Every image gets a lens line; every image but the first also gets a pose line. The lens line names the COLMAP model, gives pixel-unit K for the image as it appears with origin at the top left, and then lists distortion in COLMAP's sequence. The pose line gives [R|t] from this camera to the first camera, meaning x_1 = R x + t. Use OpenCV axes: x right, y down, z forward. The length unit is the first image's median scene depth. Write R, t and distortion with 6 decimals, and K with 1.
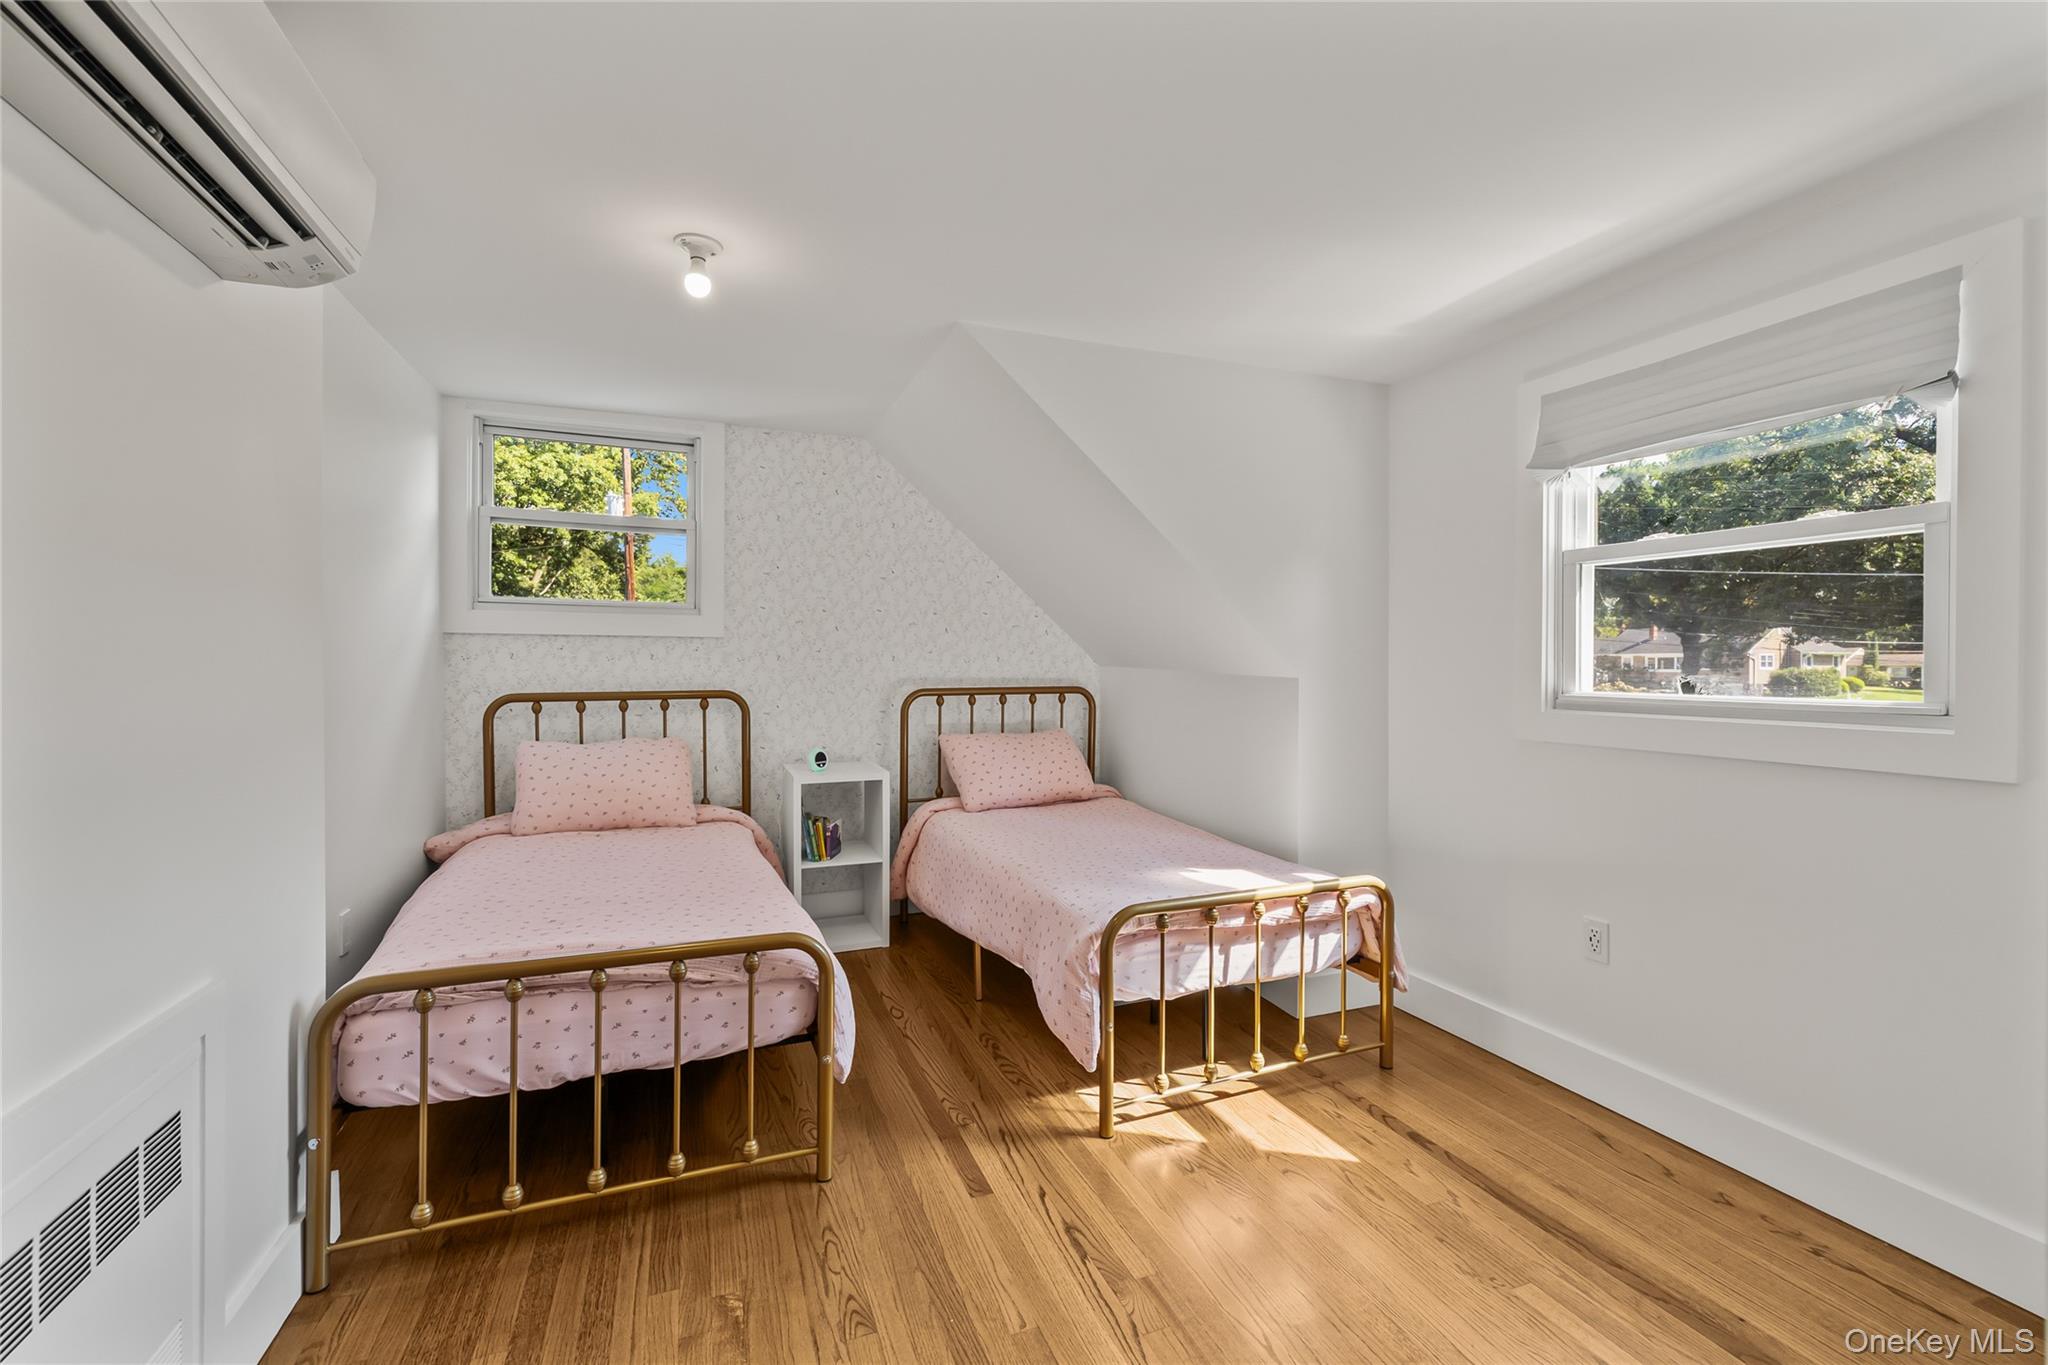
lens RADIAL K [[874.0, 0, 1023.2], [0, 874.0, 676.6], [0, 0, 1]] dist [0.000886, -0.000422]
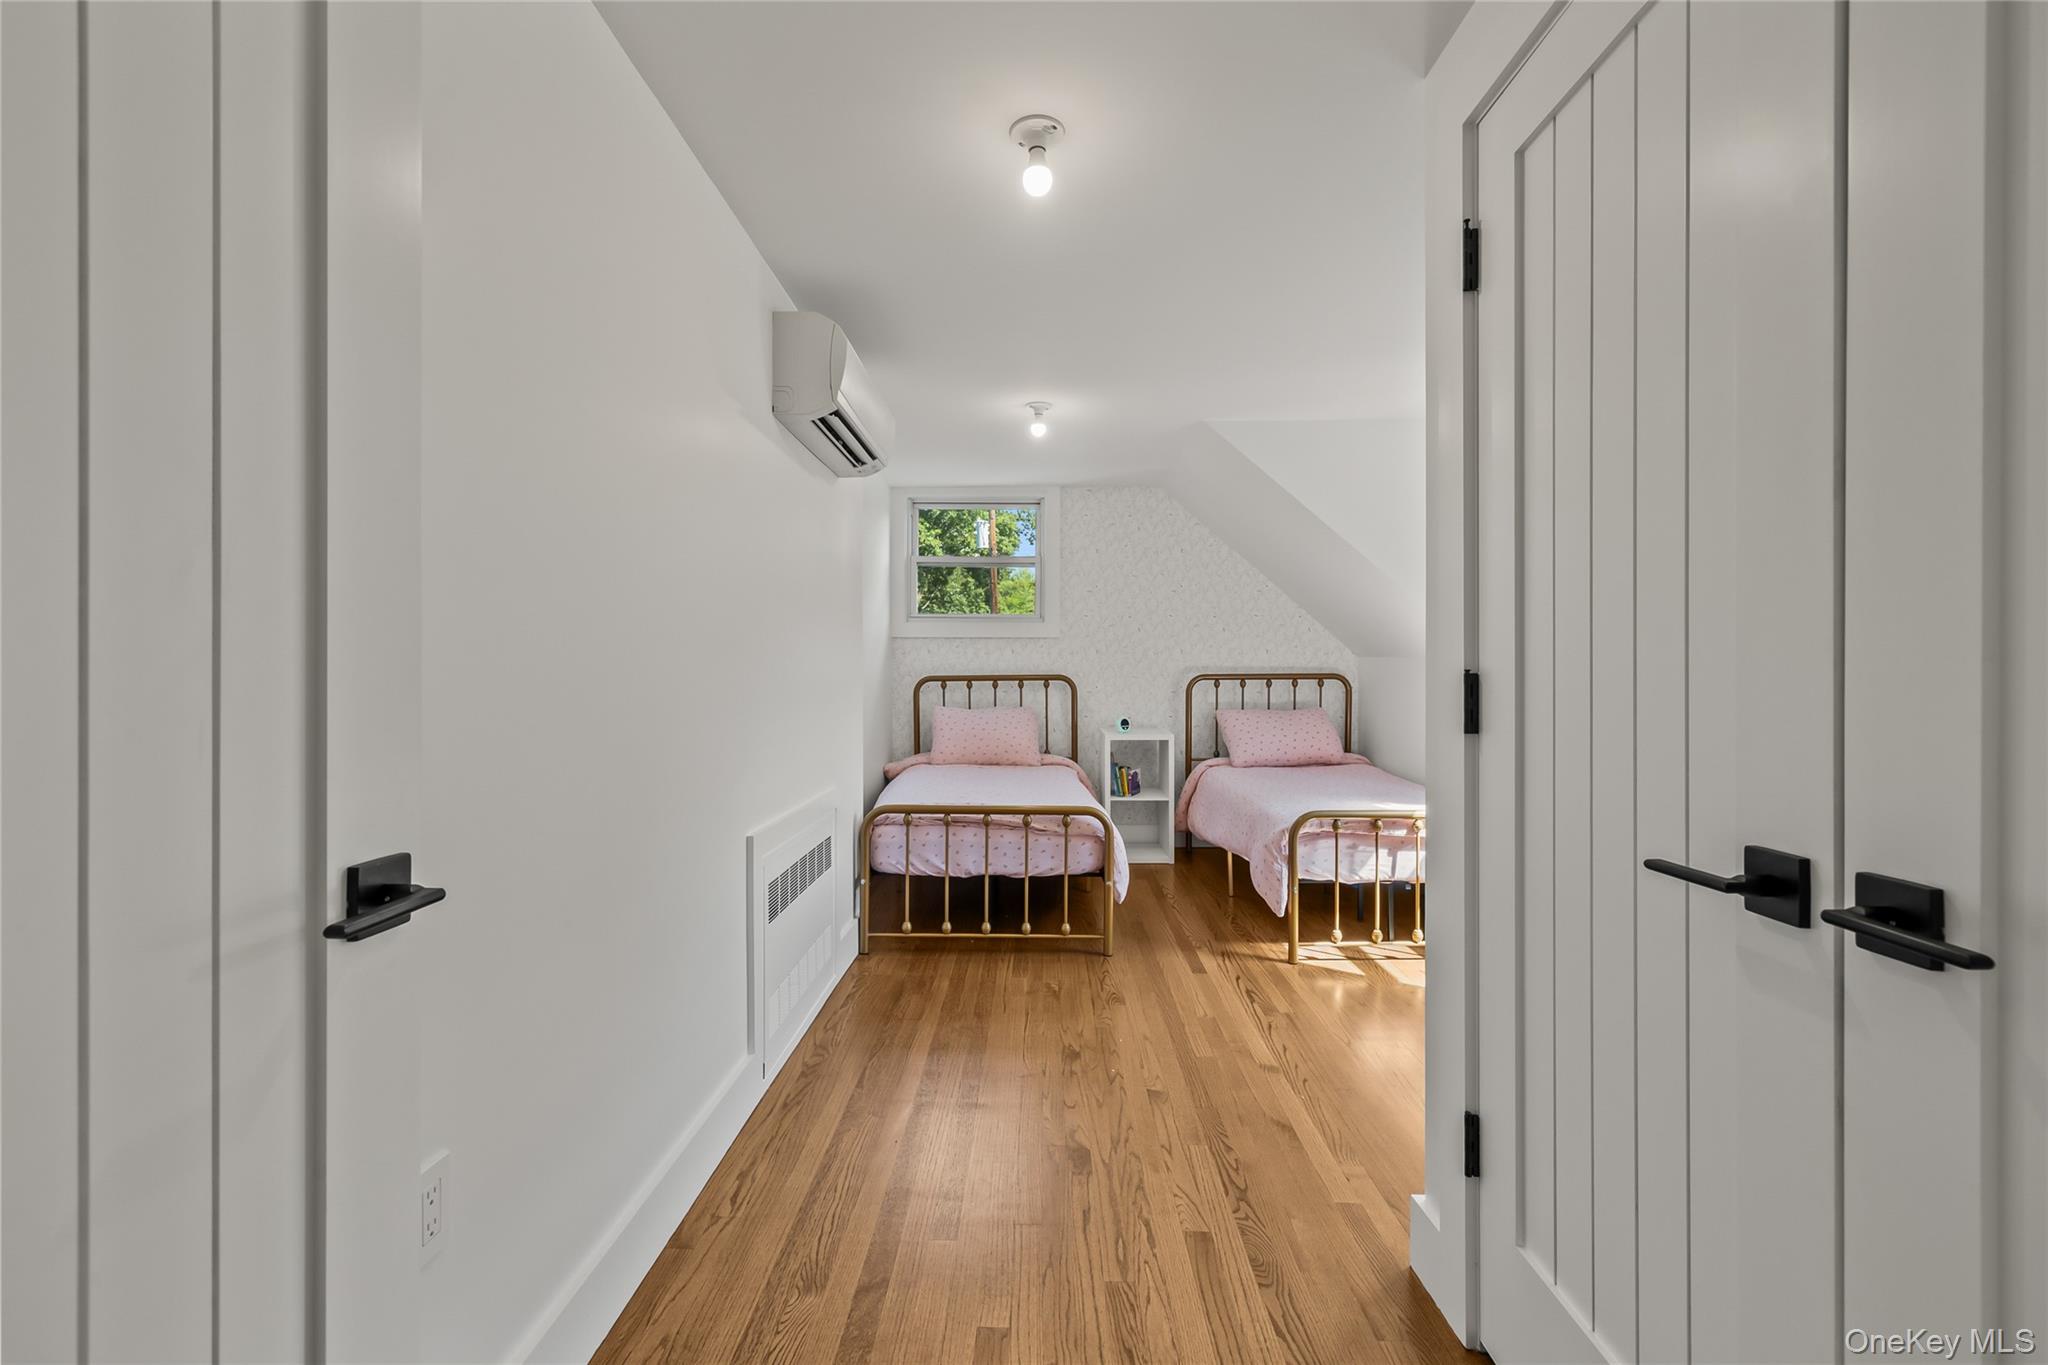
lens RADIAL K [[874.0, 0, 1022.3], [0, 874.0, 675.7], [0, 0, 1]] dist [0.000886, -0.000422]
pose [[0.925552, -0.000627, -0.378619, 0.216292], [-0.001535, 0.999984, -0.005407, 0.038709], [0.378616, 0.005586, 0.925537, -0.523435]]
